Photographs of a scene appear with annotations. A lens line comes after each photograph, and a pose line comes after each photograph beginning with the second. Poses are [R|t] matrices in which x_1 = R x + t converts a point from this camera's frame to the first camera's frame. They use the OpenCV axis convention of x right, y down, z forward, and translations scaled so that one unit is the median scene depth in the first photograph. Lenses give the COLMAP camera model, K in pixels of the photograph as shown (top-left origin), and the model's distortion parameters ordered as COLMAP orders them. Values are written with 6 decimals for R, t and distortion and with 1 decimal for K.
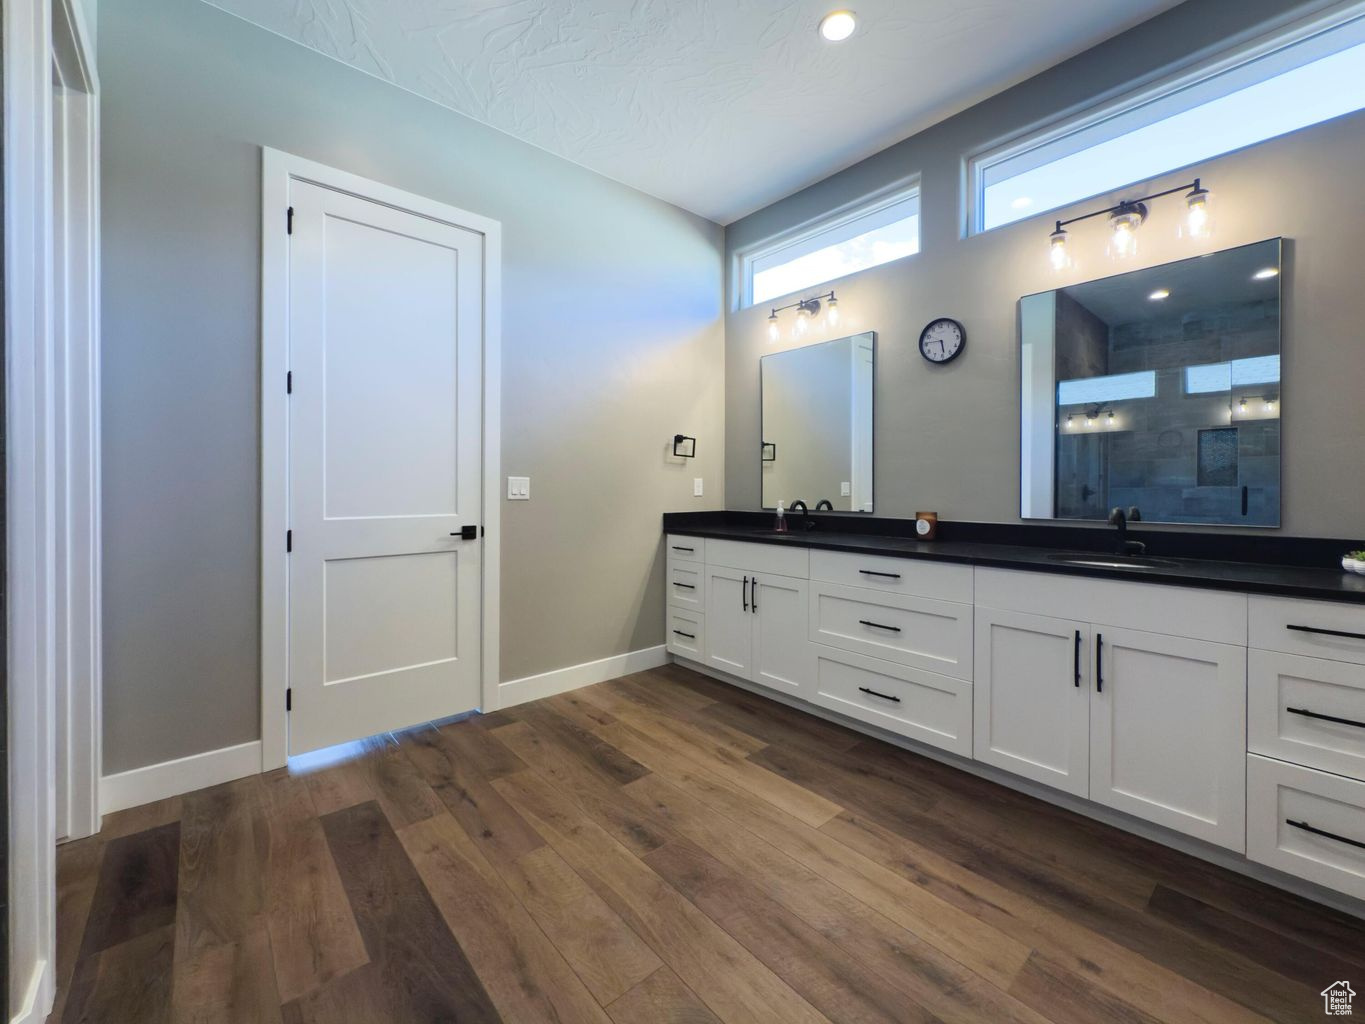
lens RADIAL K [[558.8, 0, 697.3], [0, 558.8, 497.9], [0, 0, 1]] dist [-0.009273, -0.000138]
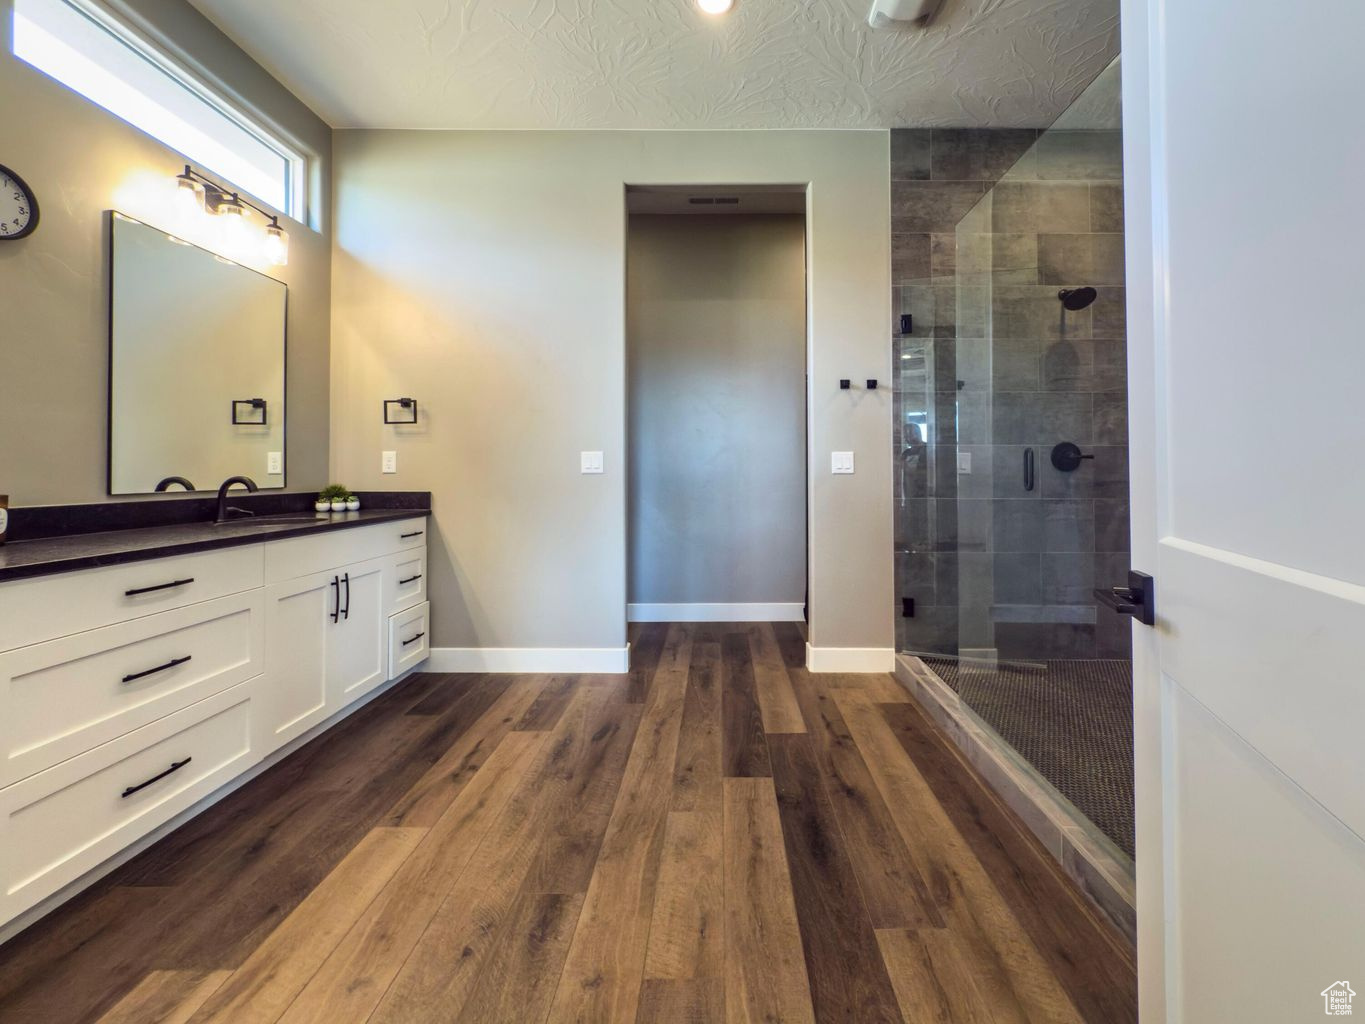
lens RADIAL K [[573.5, 0, 683.2], [0, 573.5, 476.5], [0, 0, 1]] dist [-0.001016, -0.000938]
pose [[-0.704619, -0.016184, 0.709401, -0.856657], [0.005849, 0.999573, 0.028613, -0.013185], [-0.709562, 0.024311, -0.704224, 1.564370]]
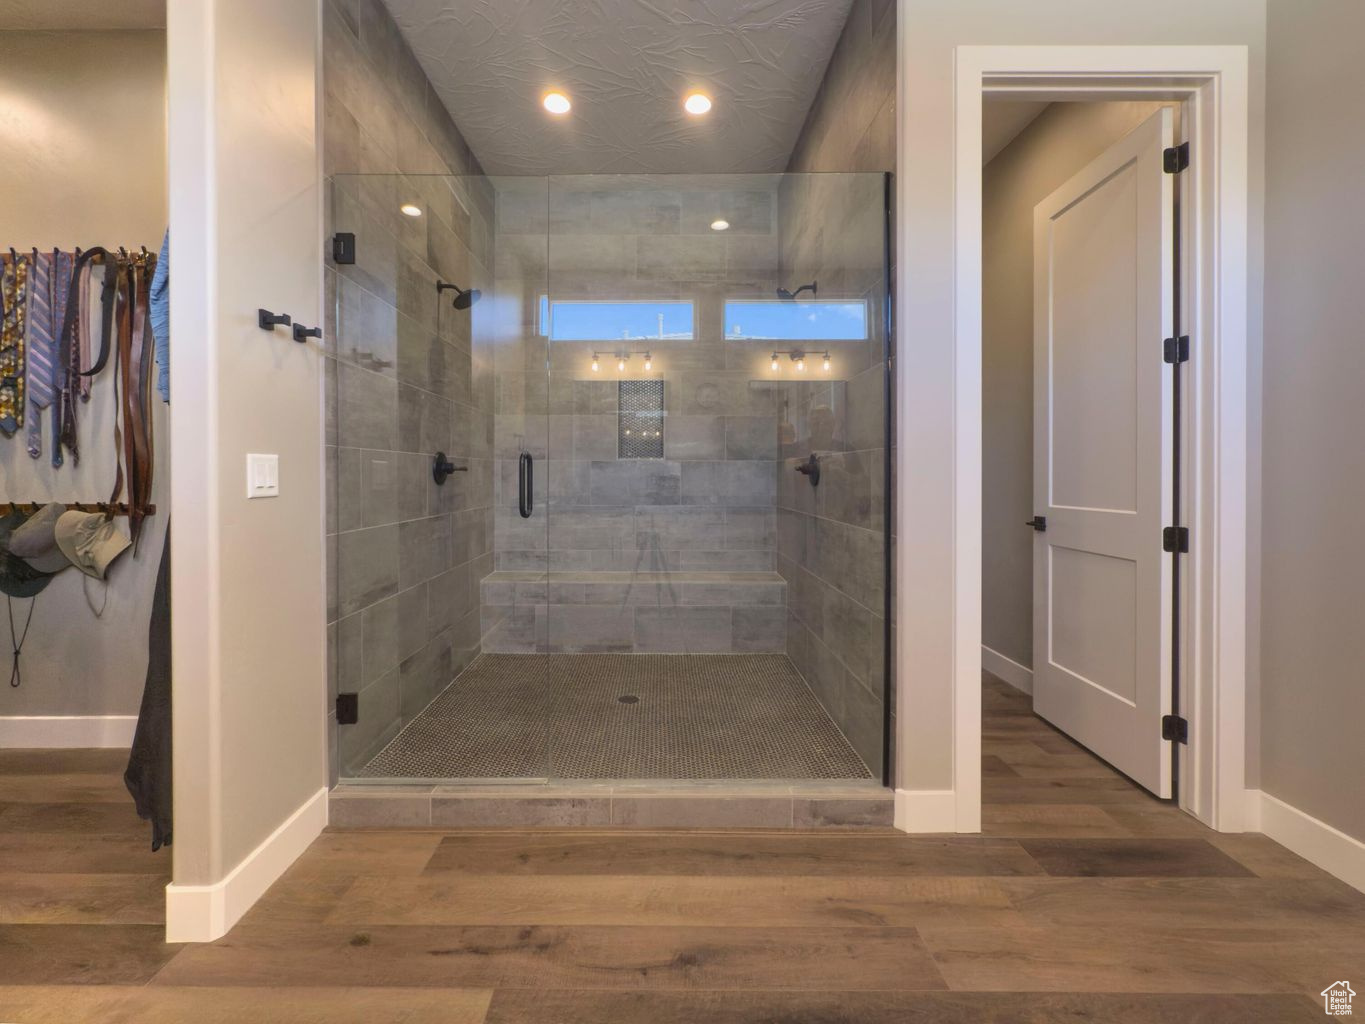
lens RADIAL K [[573.5, 0, 683.2], [0, 573.5, 476.5], [0, 0, 1]] dist [-0.001016, -0.000938]
pose [[-0.662517, -0.005434, -0.749027, 0.346197], [-0.019774, 0.999752, 0.010237, -0.022799], [0.748786, 0.021594, -0.662460, 1.023350]]
